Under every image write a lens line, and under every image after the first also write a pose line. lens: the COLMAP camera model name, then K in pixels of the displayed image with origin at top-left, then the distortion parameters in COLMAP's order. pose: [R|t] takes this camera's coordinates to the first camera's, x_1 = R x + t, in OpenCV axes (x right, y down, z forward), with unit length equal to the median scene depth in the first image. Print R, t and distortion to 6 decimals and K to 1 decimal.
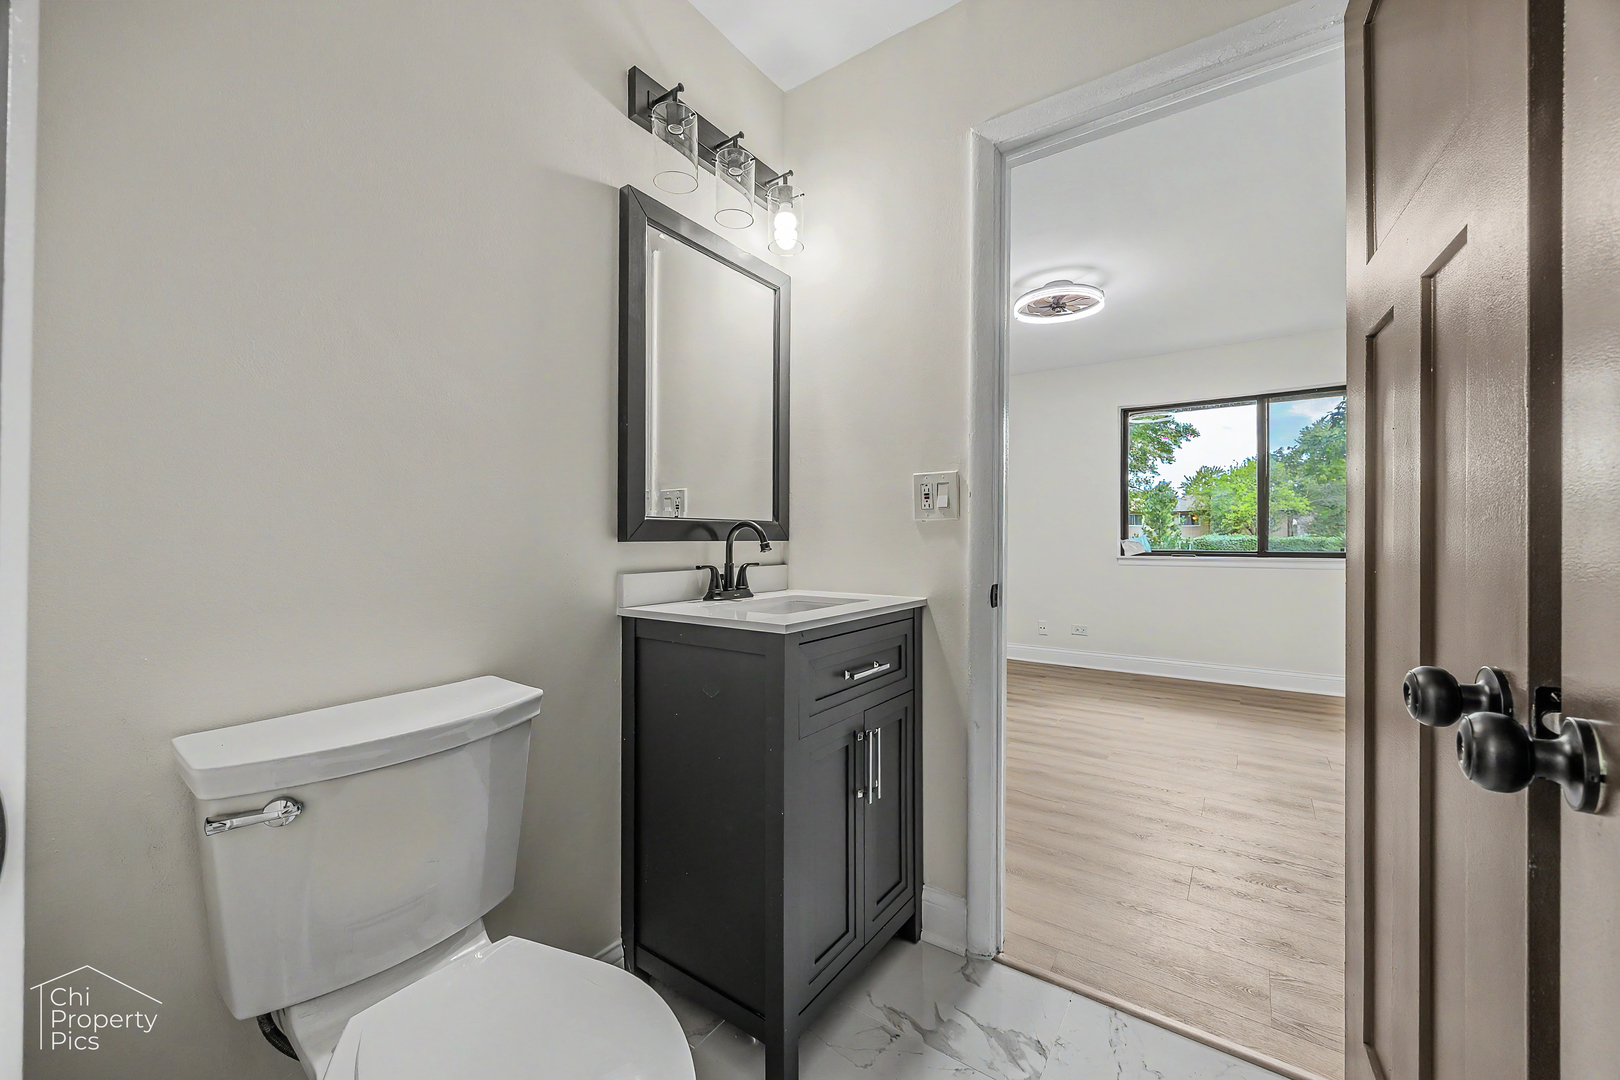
lens RADIAL K [[627.2, 0, 823.9], [0, 627.2, 536.1], [0, 0, 1]] dist [0.000036, -0.000123]
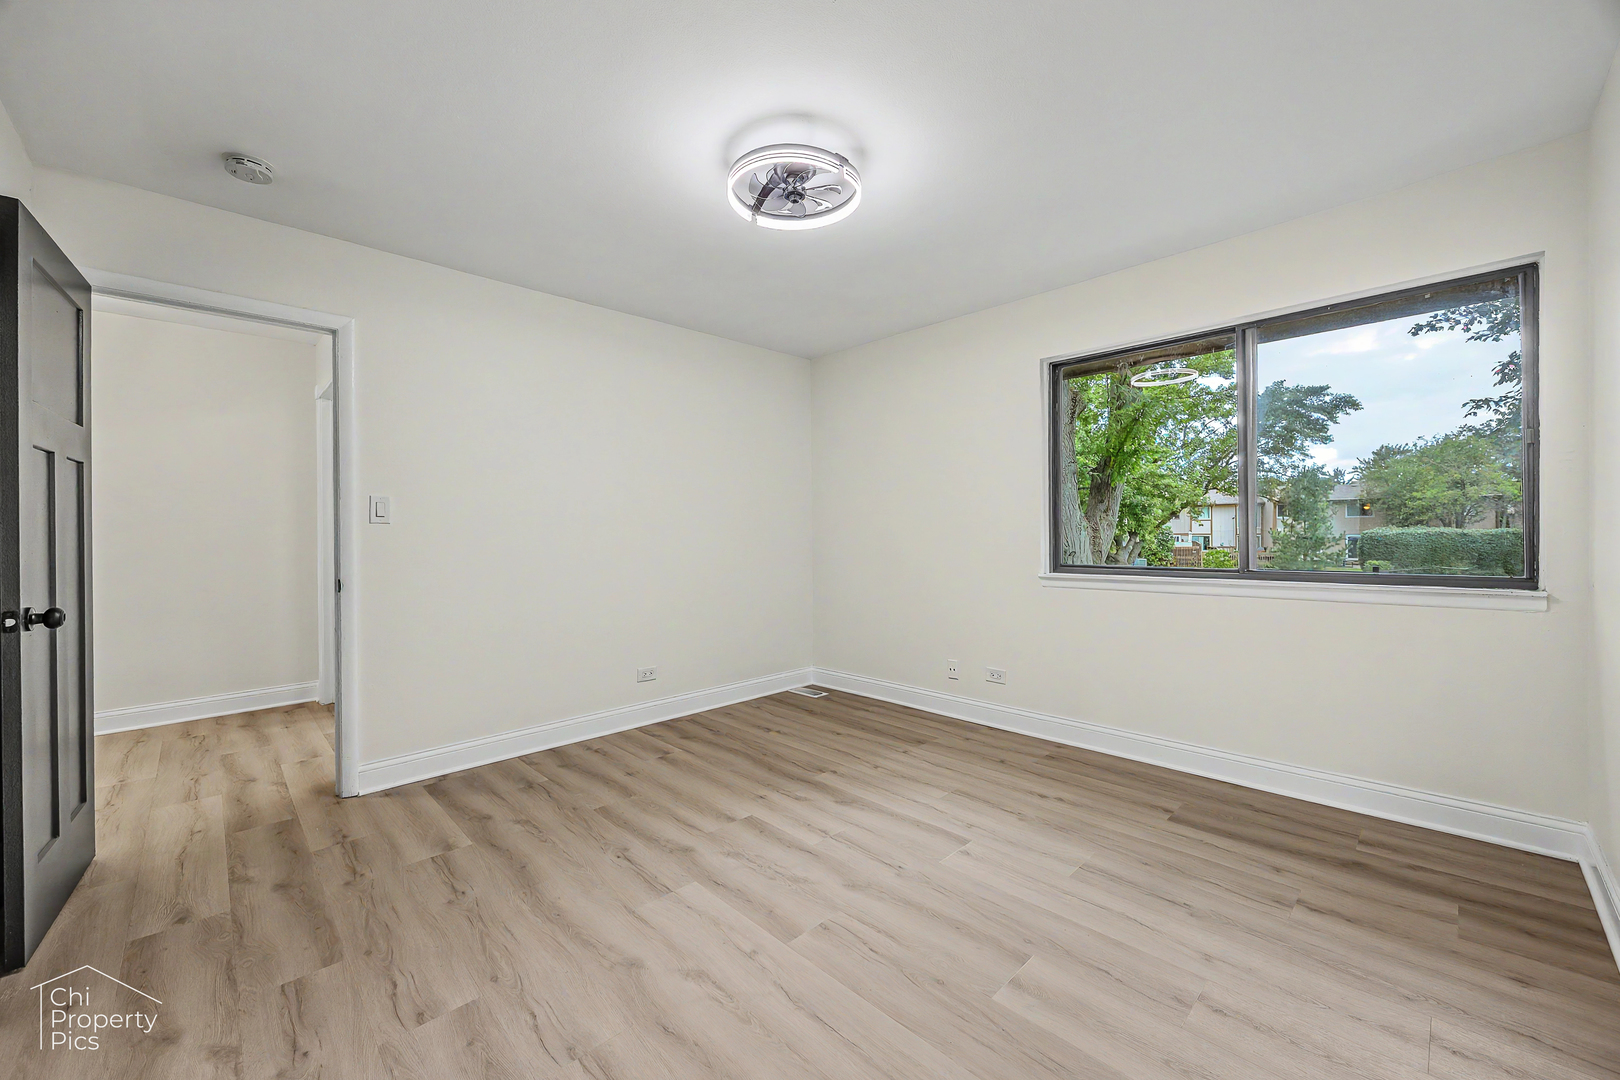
lens RADIAL K [[627.2, 0, 815.4], [0, 627.2, 533.0], [0, 0, 1]] dist [0.000036, -0.000123]
pose [[0.979224, -0.006999, -0.202659, 0.051104], [0.007463, 0.999971, 0.001525, -0.001943], [0.202642, -0.003006, 0.979248, 0.036851]]
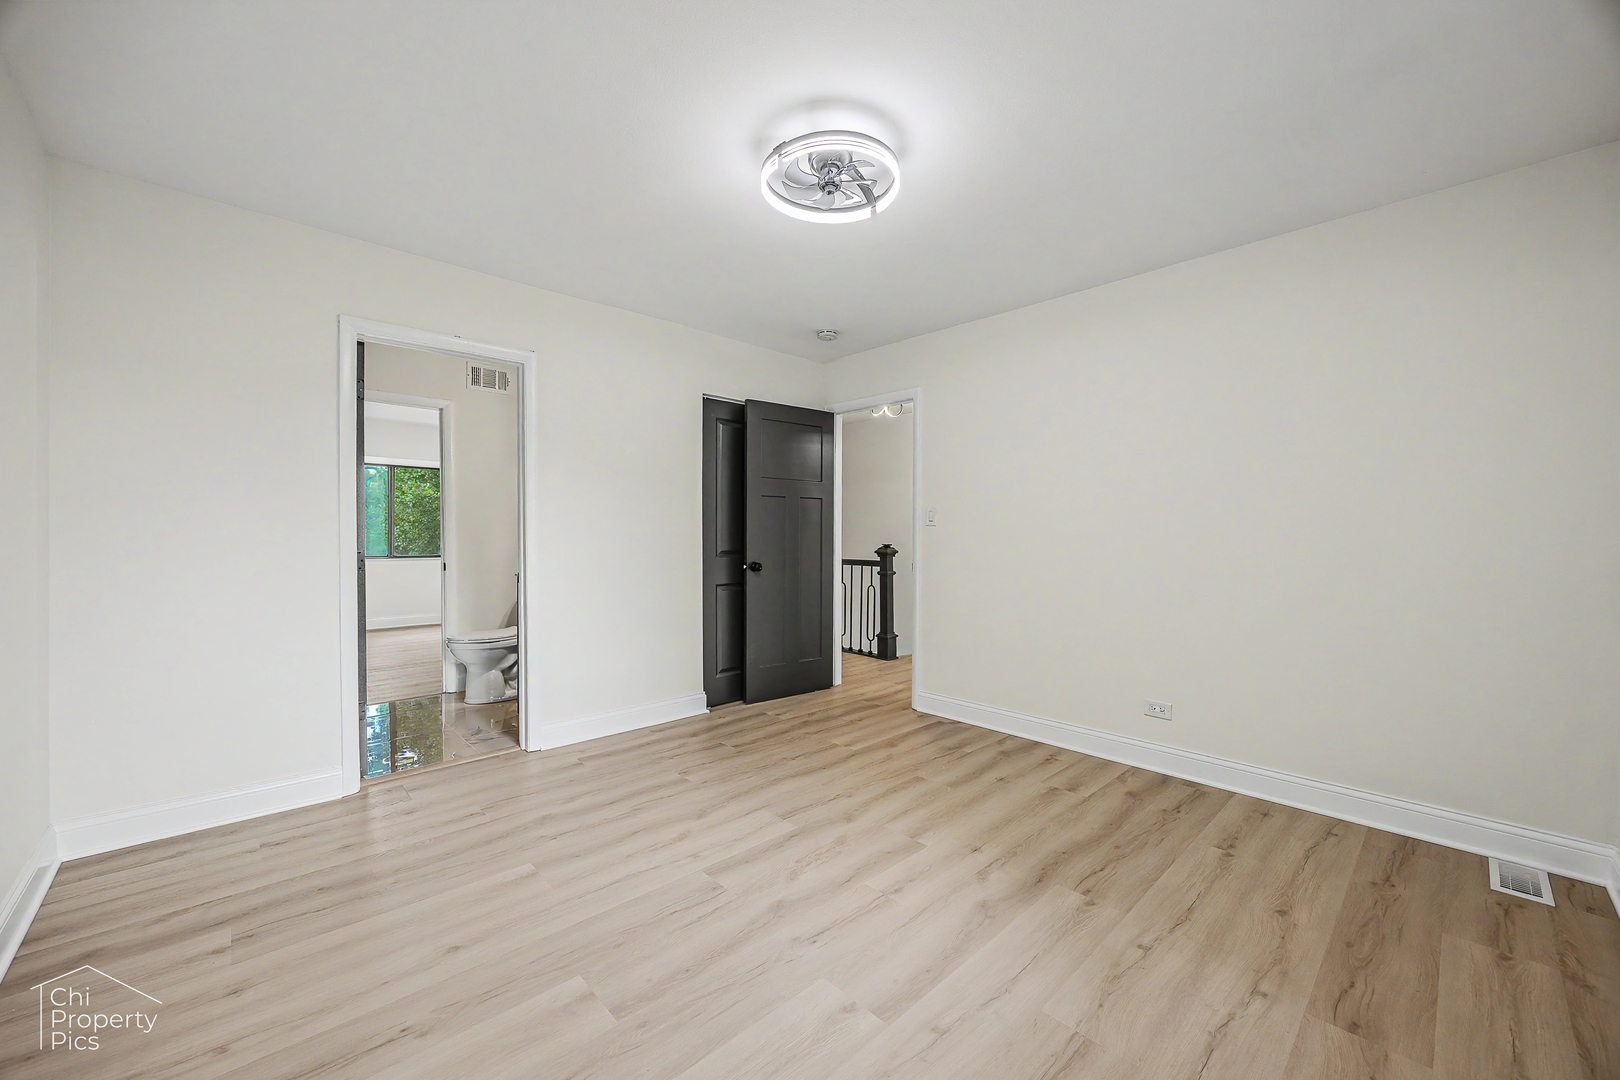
lens RADIAL K [[627.2, 0, 826.0], [0, 627.2, 539.0], [0, 0, 1]] dist [0.000036, -0.000123]
pose [[-0.212778, 0.010803, -0.977041, 0.339522], [-0.001097, 0.999936, 0.011295, -0.004925], [0.977100, 0.003475, -0.212752, 0.510683]]
